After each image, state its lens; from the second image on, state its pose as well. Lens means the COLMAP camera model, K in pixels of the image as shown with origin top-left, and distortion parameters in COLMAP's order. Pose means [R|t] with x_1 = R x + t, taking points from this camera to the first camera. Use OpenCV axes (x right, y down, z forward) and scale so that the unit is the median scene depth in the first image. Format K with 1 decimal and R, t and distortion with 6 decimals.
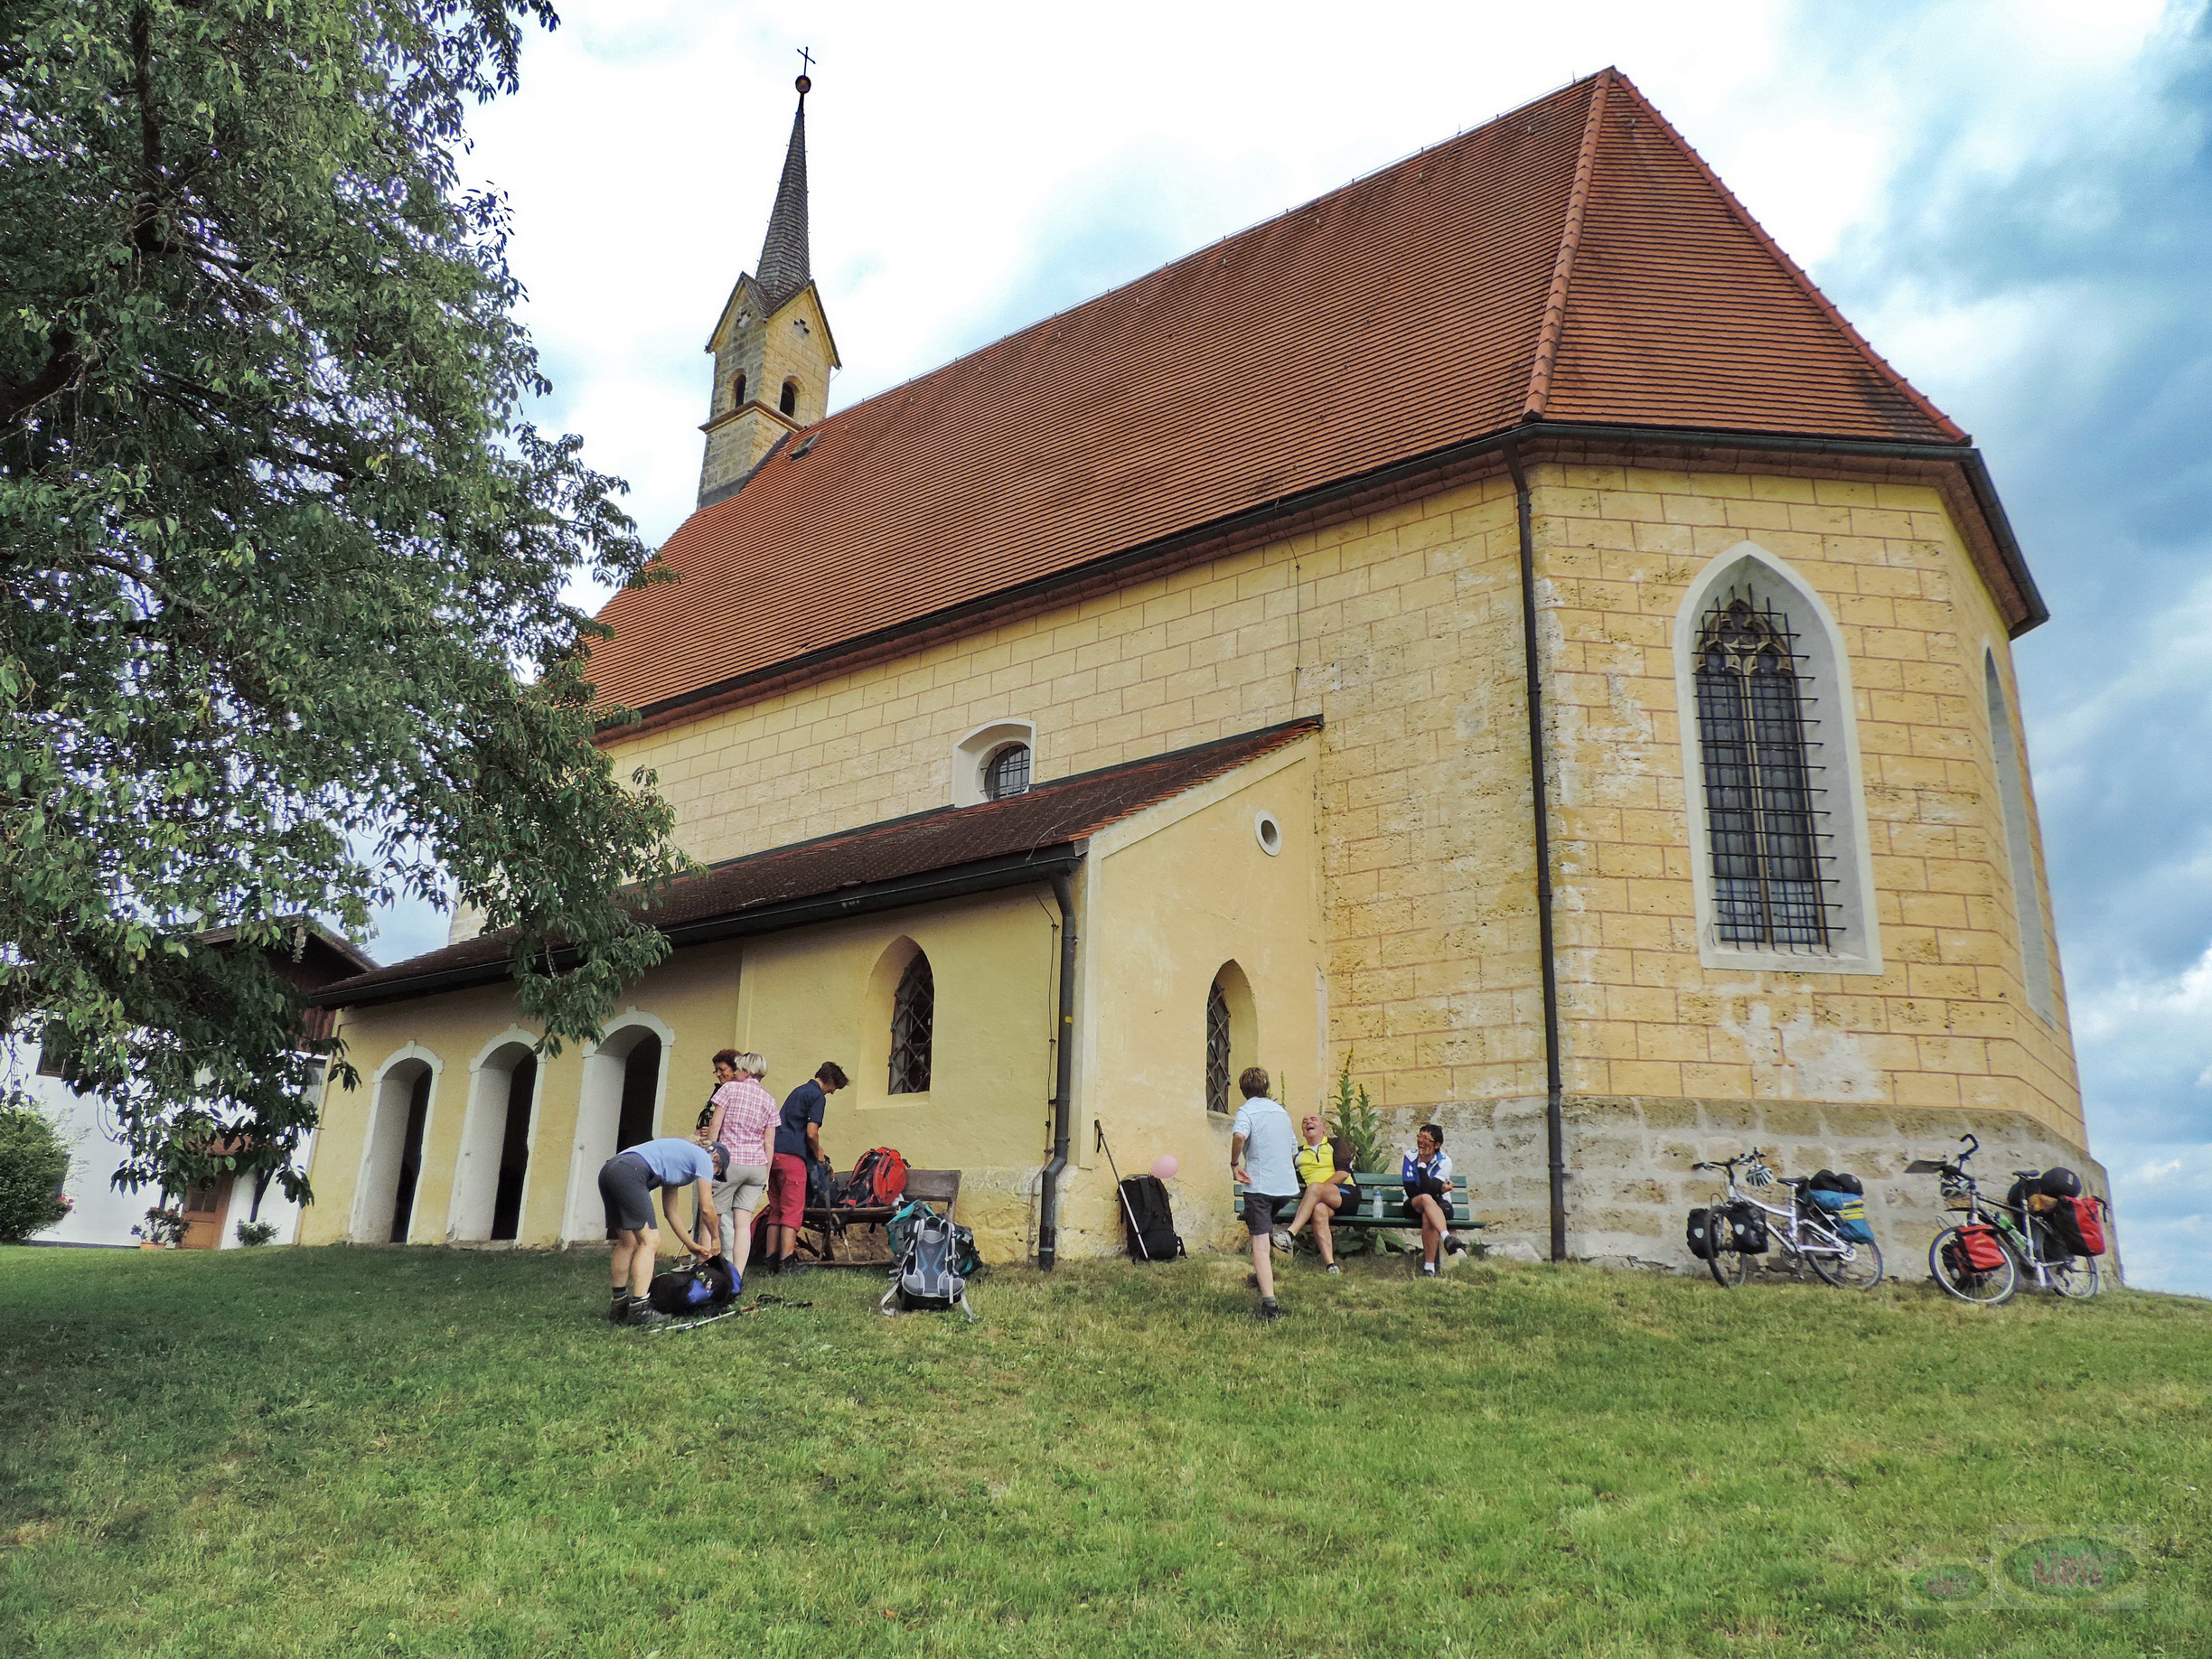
lens RADIAL K [[1548.9, 0, 1107.5], [0, 1548.9, 872.5], [0, 0, 1]] dist [-0.011431, -0.001550]
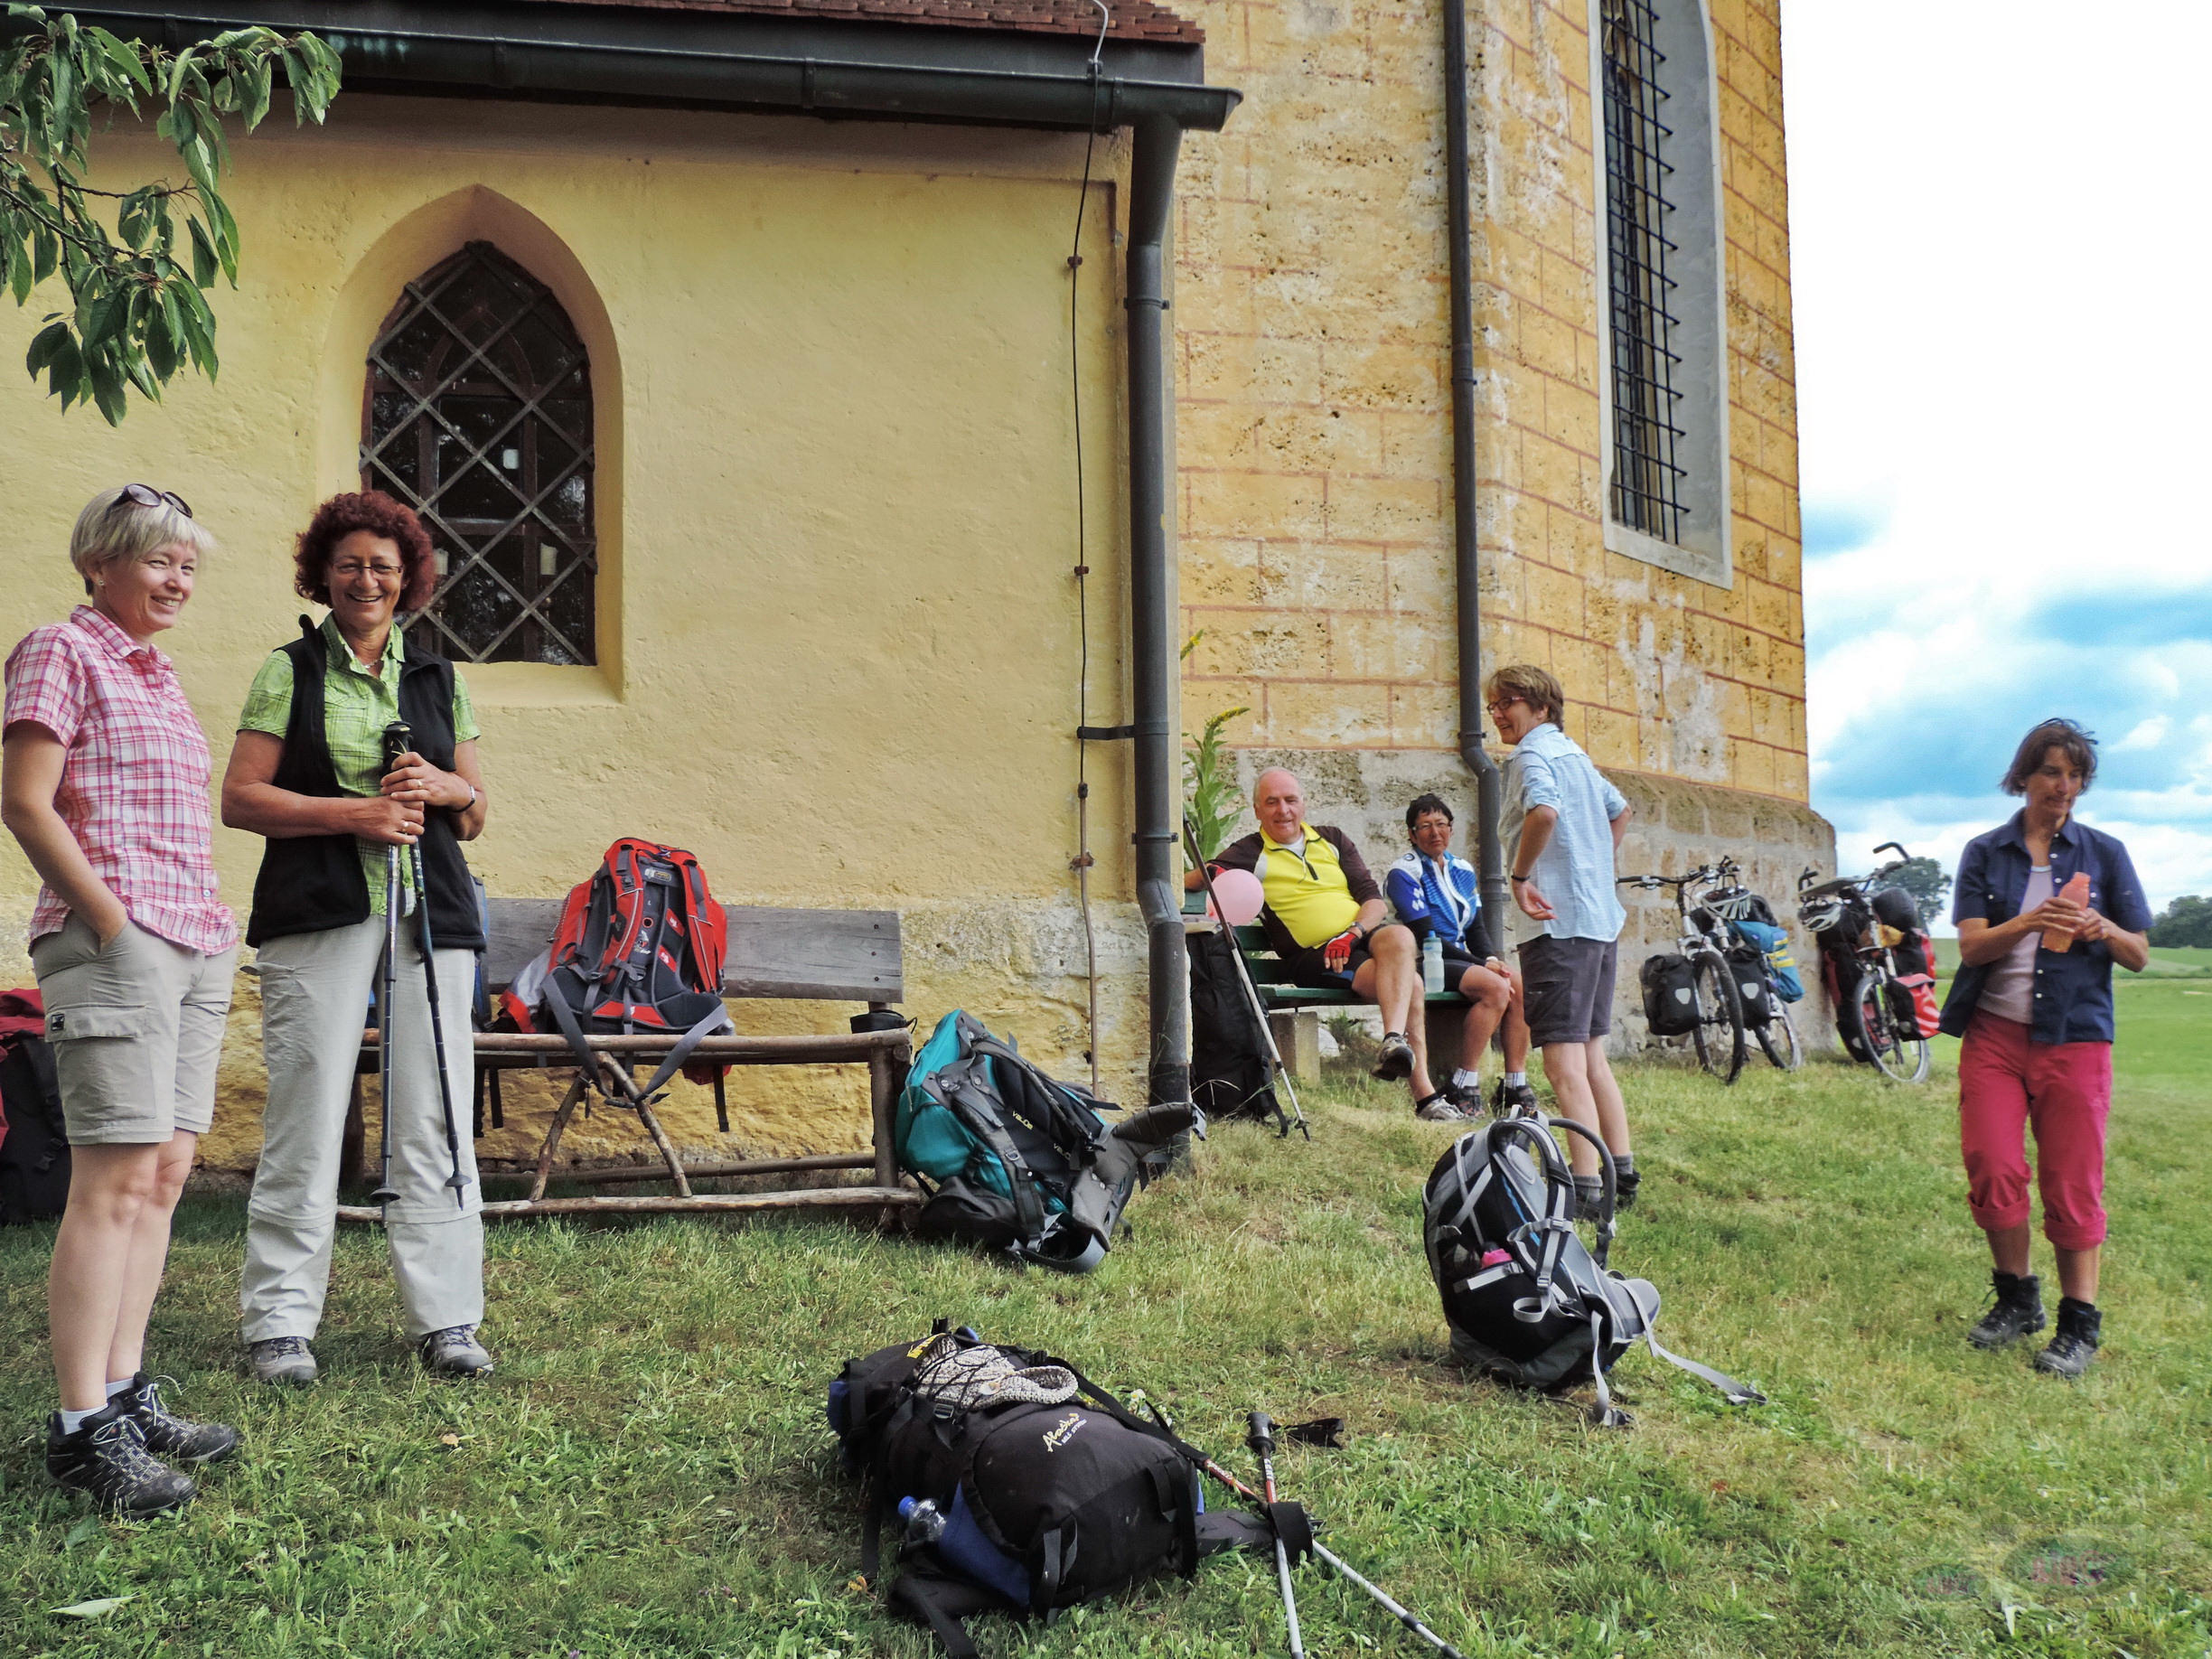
lens RADIAL K [[2273.5, 0, 1106.0], [0, 2273.5, 829.5], [0, 0, 1]] dist [-0.037729, 0.009925]
pose [[0.673725, 0.019668, 0.738721, -0.370478], [-0.179554, 0.974046, 0.137823, 0.078658], [-0.716837, -0.225495, 0.659770, 0.524111]]
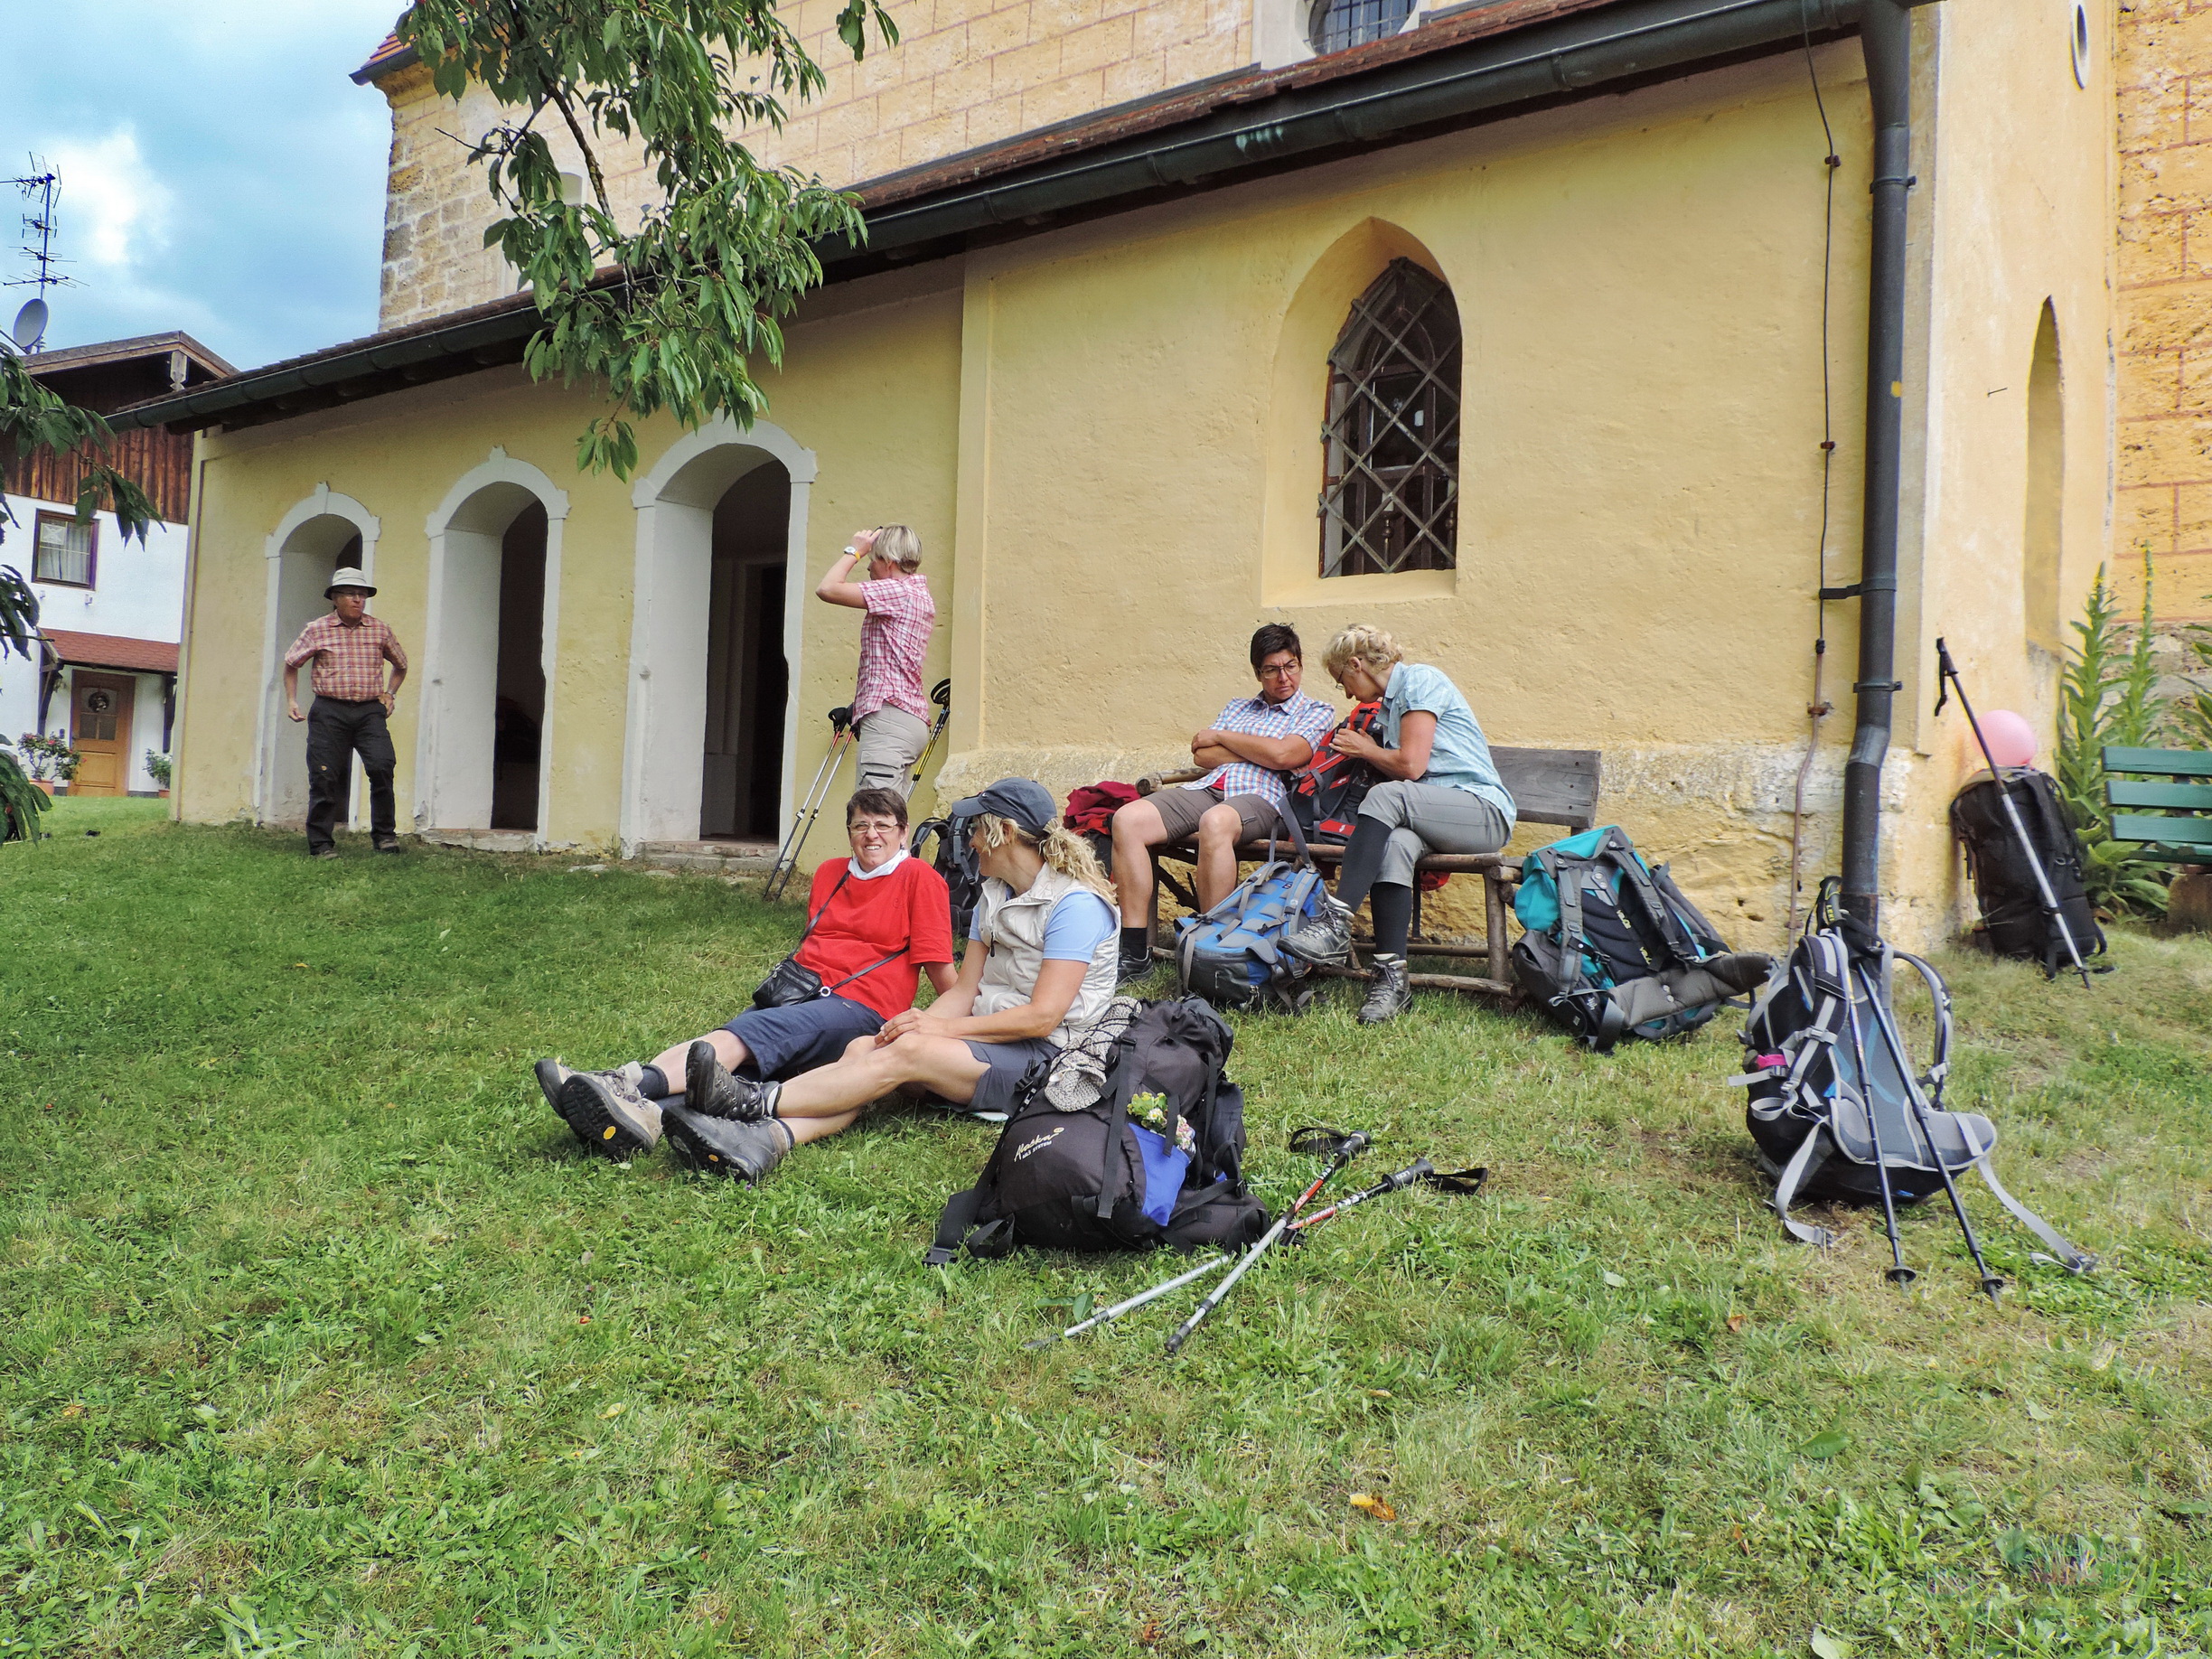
lens RADIAL K [[1756.3, 0, 1106.0], [0, 1756.3, 829.5], [0, 0, 1]] dist [-0.001135, -0.038159]
pose [[0.999641, 0.016341, -0.021218, -0.182994], [-0.010090, 0.963690, 0.266834, 0.071730], [0.024808, -0.266524, 0.963509, 0.440058]]
